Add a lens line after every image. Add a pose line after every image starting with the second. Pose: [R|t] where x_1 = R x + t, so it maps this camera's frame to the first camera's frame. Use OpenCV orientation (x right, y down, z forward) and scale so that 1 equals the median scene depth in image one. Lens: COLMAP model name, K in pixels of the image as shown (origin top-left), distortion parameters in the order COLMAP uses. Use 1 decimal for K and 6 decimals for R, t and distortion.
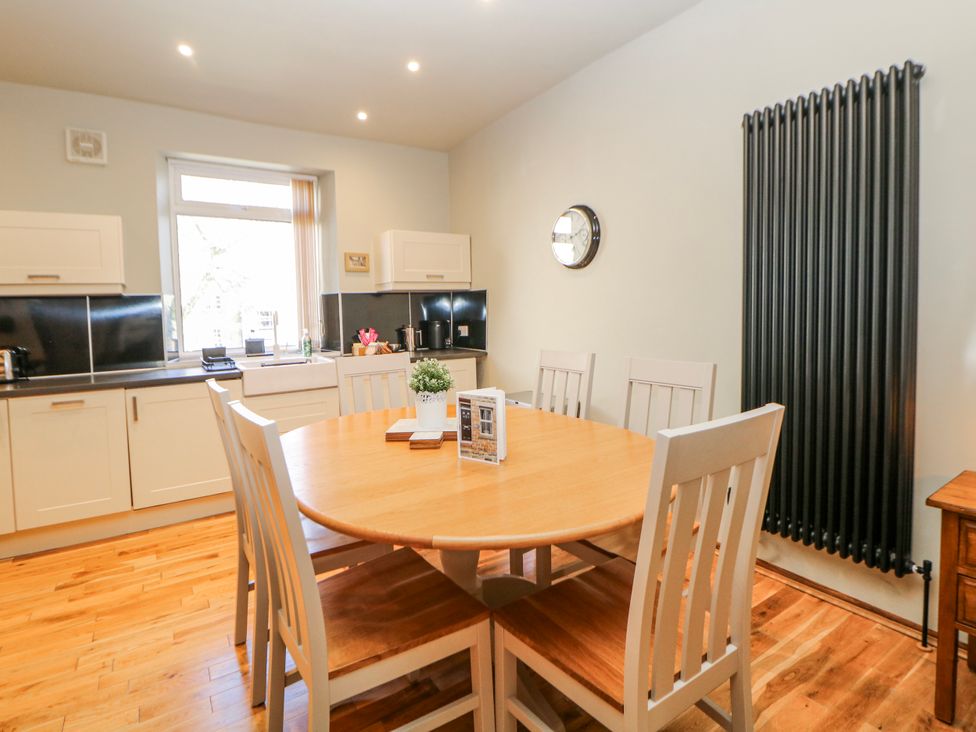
lens RADIAL K [[510.8, 0, 494.3], [0, 510.8, 335.2], [0, 0, 1]] dist [0.001044, -0.010786]
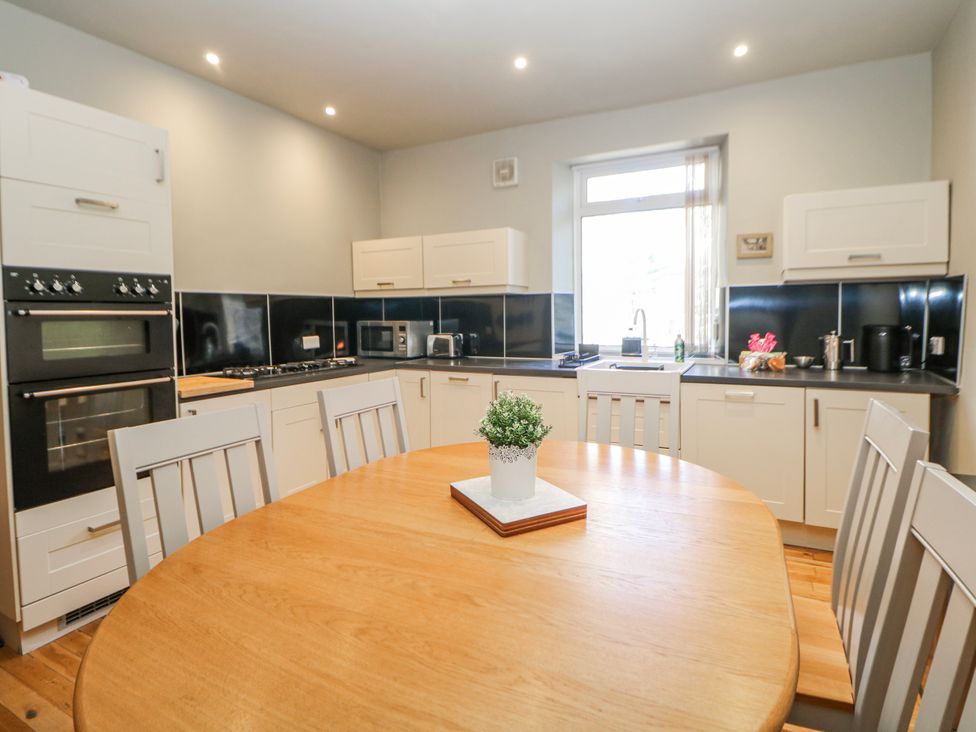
lens RADIAL K [[510.8, 0, 493.6], [0, 510.8, 333.3], [0, 0, 1]] dist [0.001044, -0.010786]
pose [[0.492122, 0.056147, -0.868714, 0.226396], [-0.043681, 0.998253, 0.039774, -0.027010], [0.869430, 0.018373, 0.493715, 0.307476]]
